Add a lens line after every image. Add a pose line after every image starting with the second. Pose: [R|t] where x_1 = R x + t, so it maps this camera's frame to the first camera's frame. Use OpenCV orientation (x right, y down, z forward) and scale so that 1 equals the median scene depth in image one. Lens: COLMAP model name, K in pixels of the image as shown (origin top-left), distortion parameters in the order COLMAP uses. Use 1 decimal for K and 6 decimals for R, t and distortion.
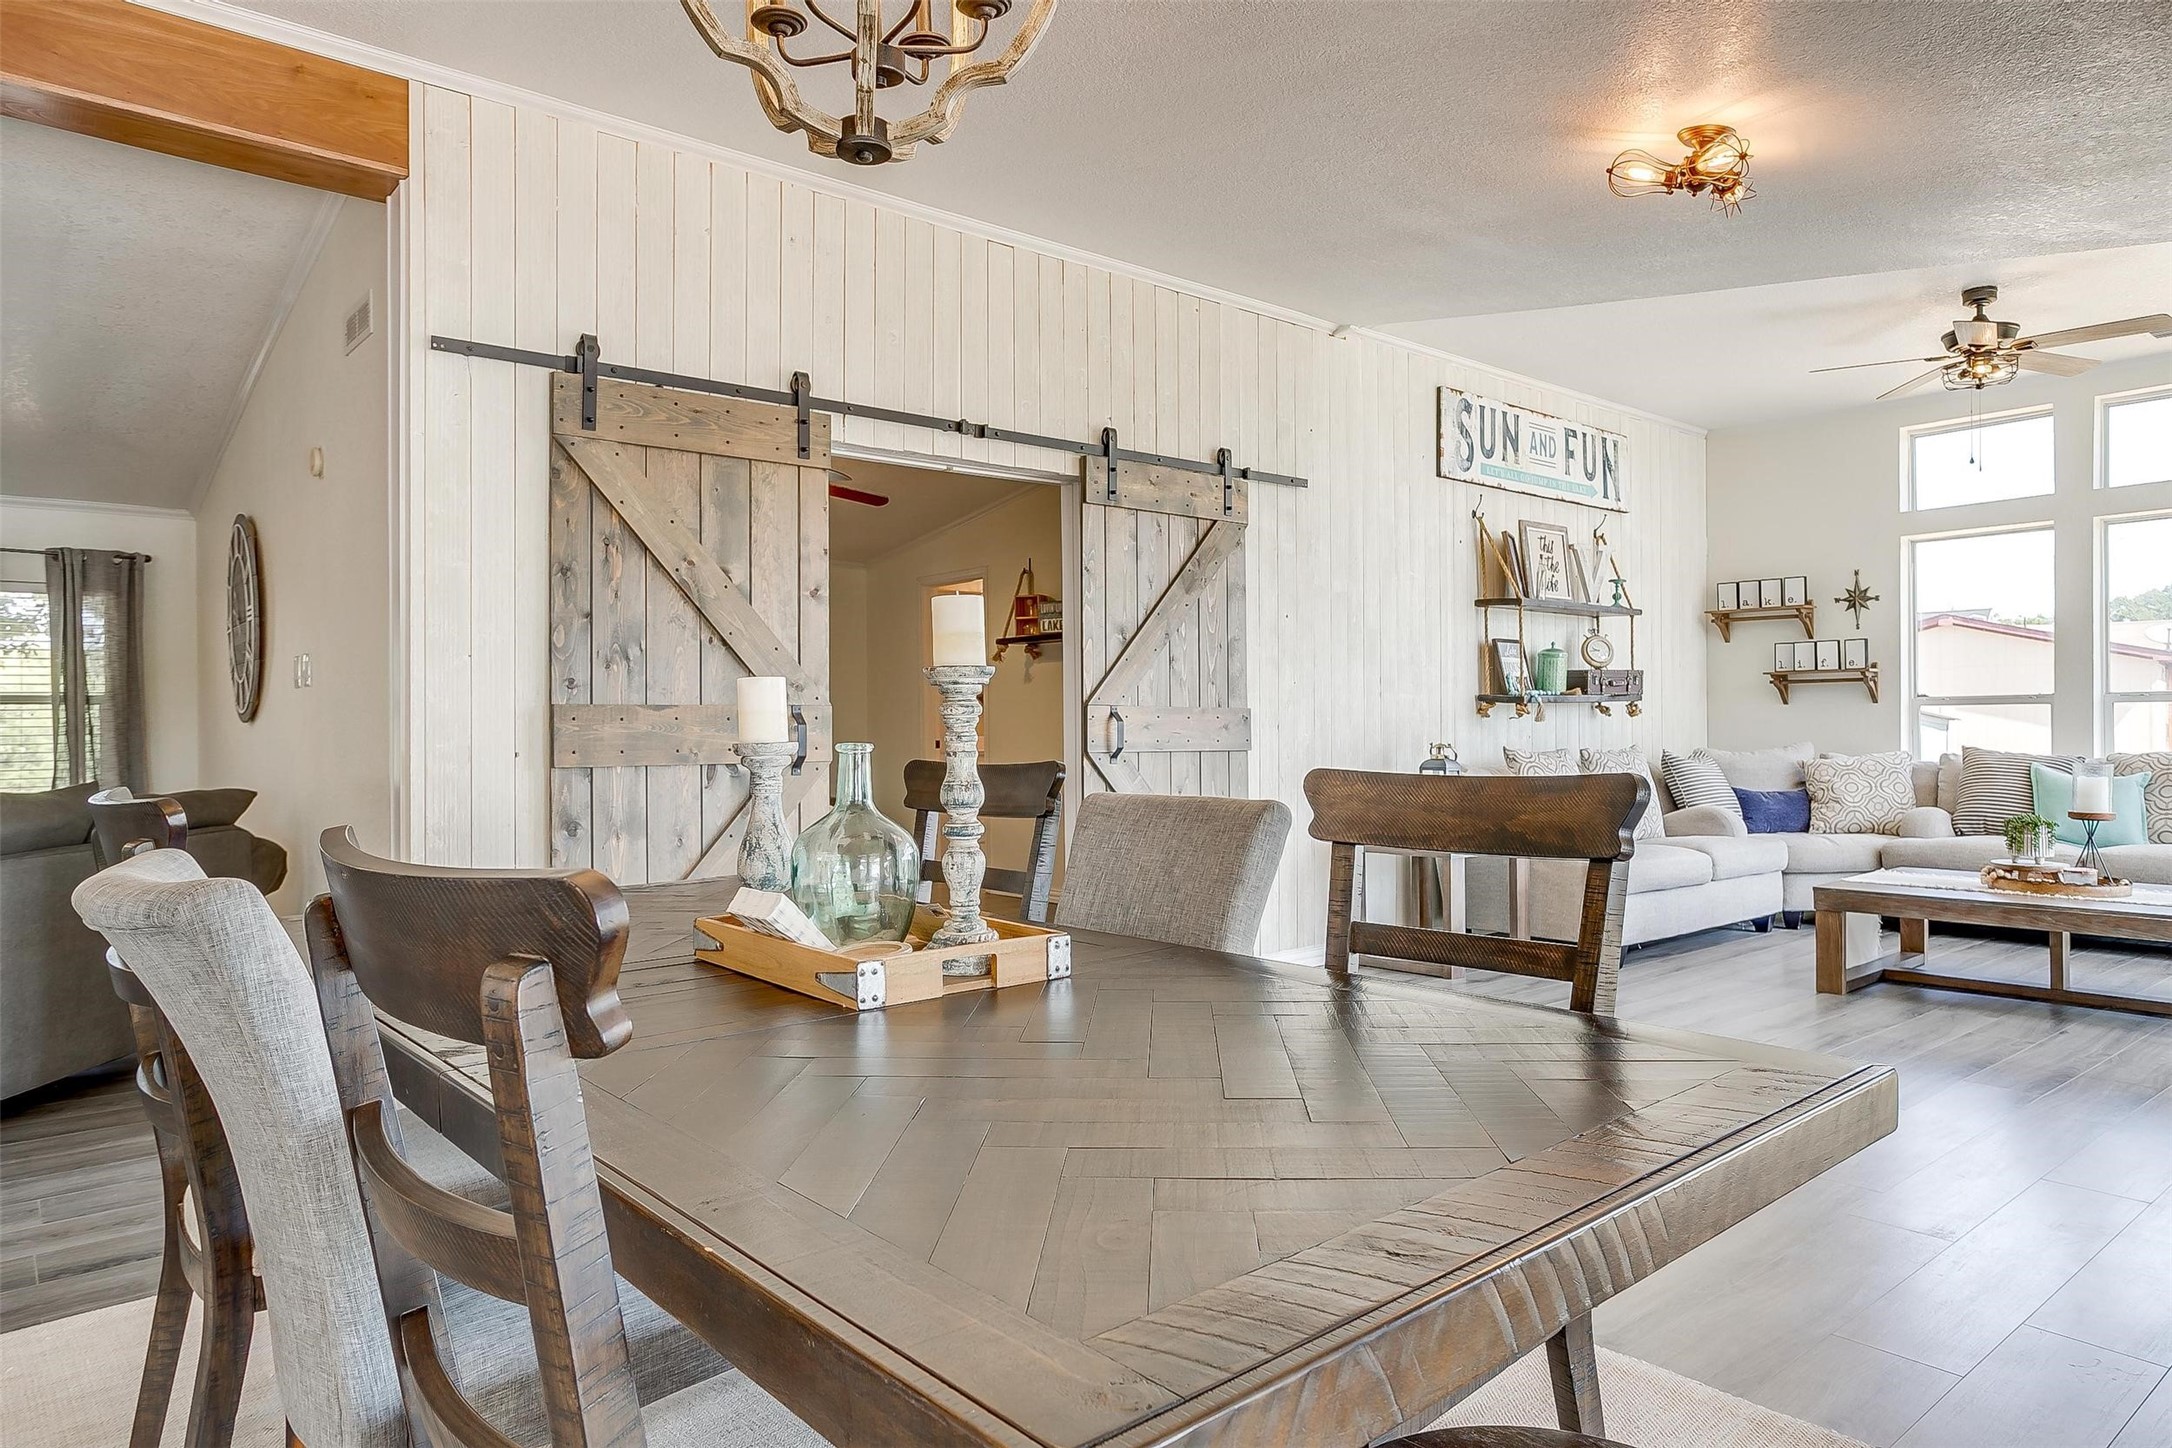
lens RADIAL K [[1362.3, 0, 1090.2], [0, 1362.3, 729.7], [0, 0, 1]] dist [0.001190, 0.001098]
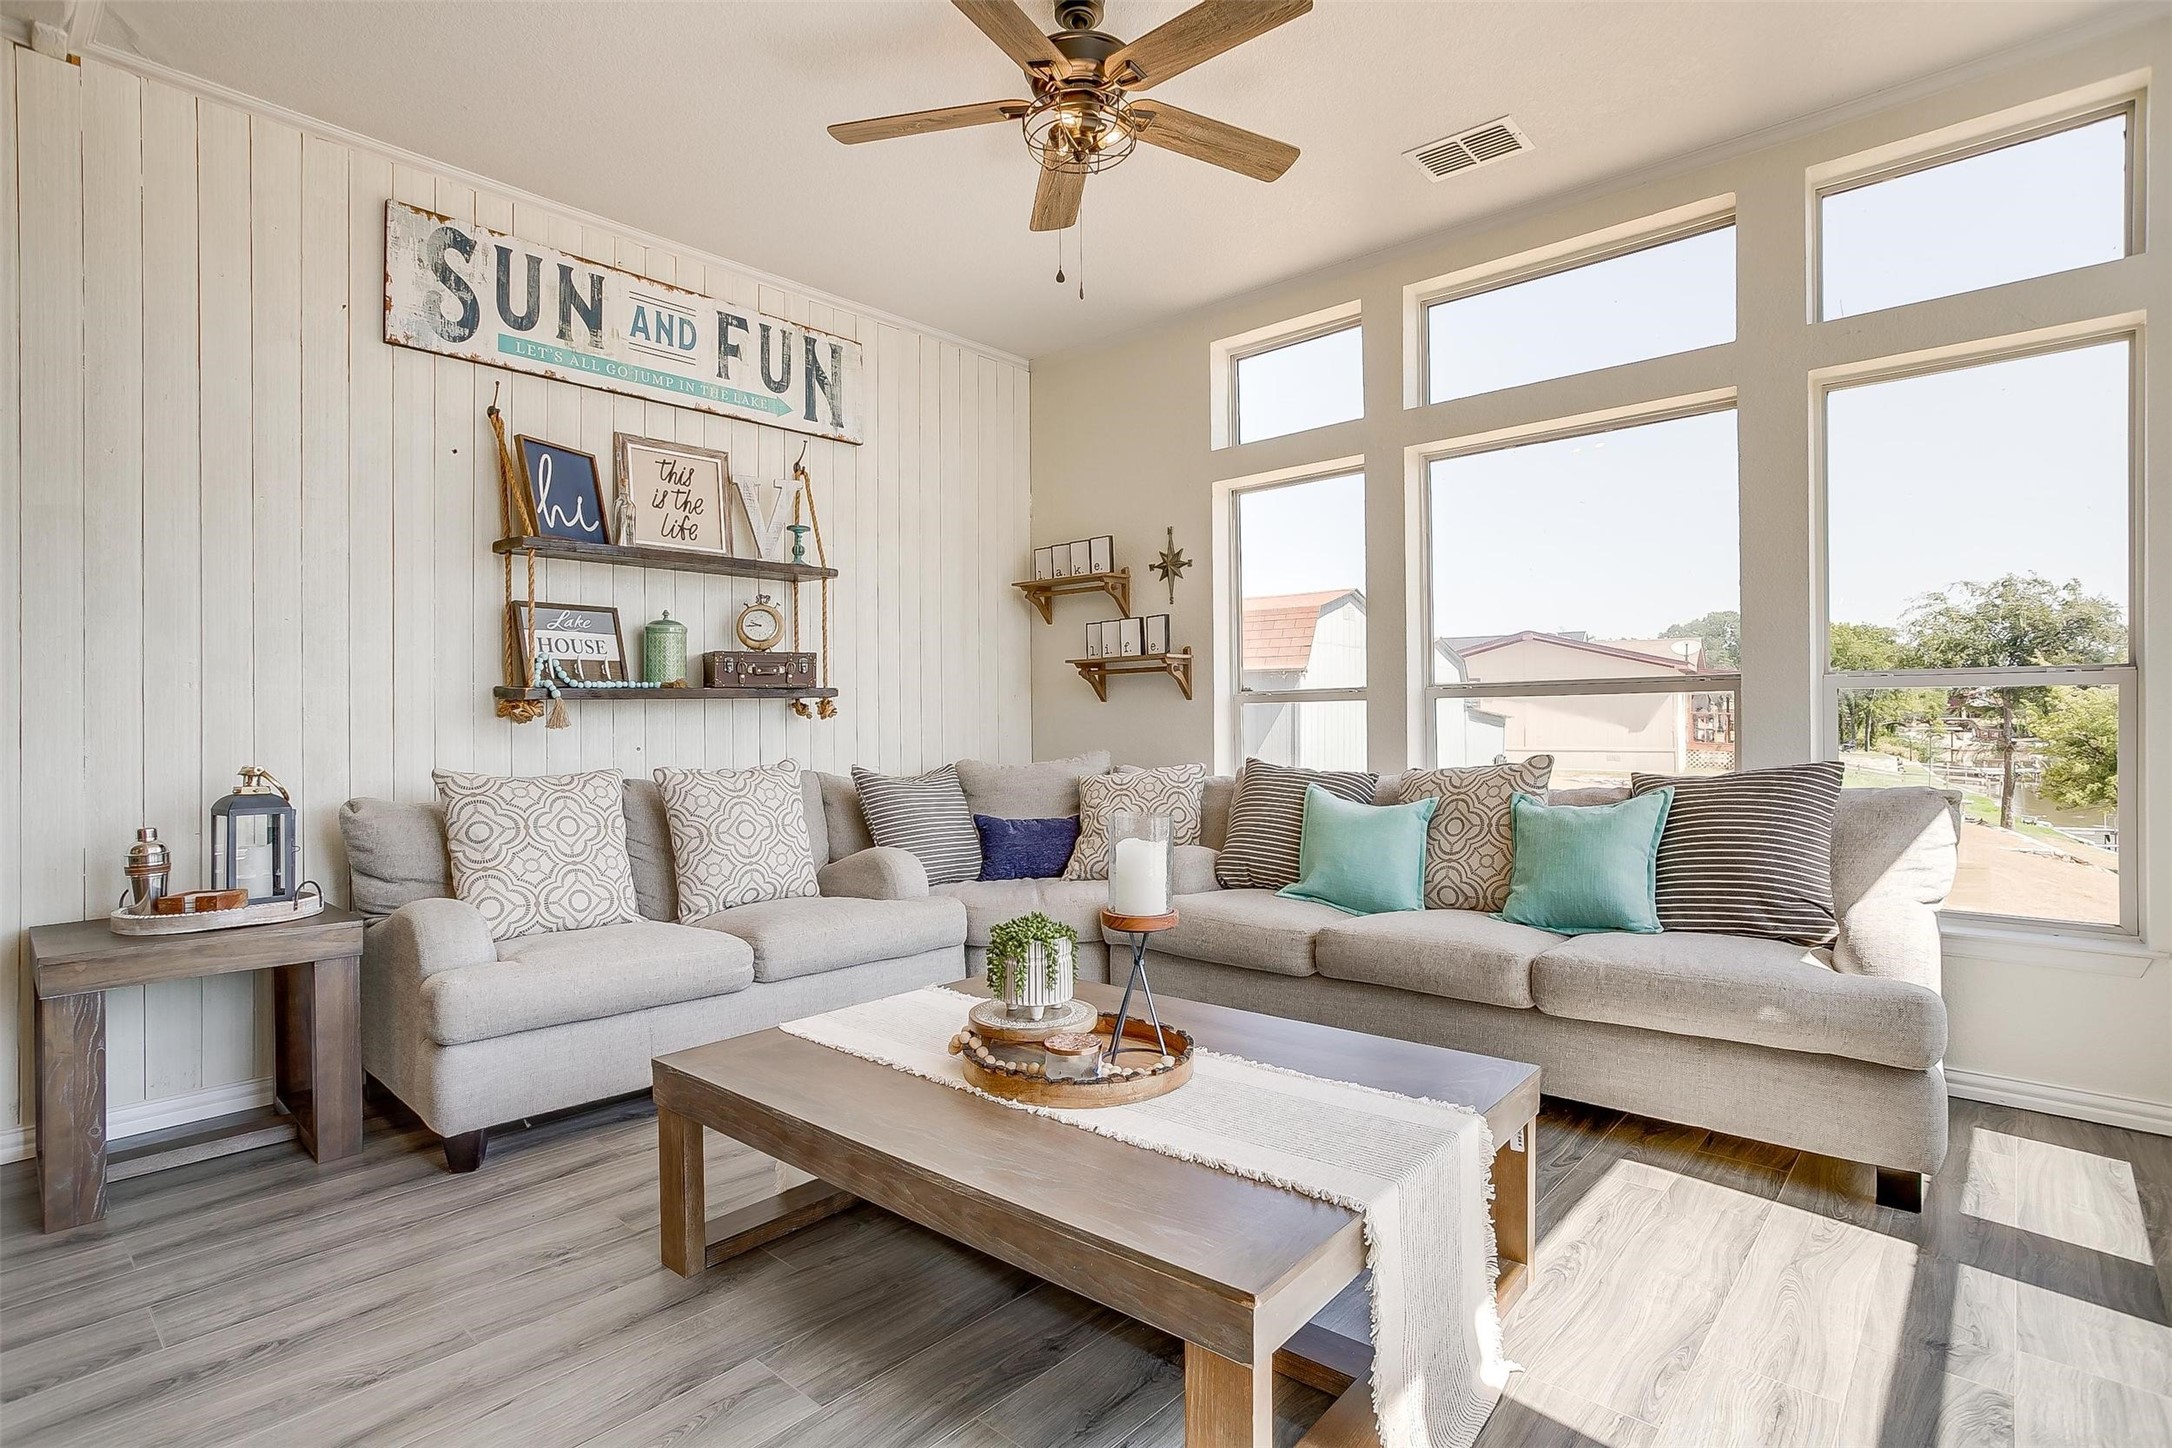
lens RADIAL K [[1077.4, 0, 1082.0], [0, 1077.4, 718.6], [0, 0, 1]] dist [-0.034731, 0.016211]
pose [[0.992340, -0.004571, 0.123448, 0.469560], [0.005313, 0.999970, -0.005679, -0.005876], [-0.123418, 0.006292, 0.992335, 0.429455]]
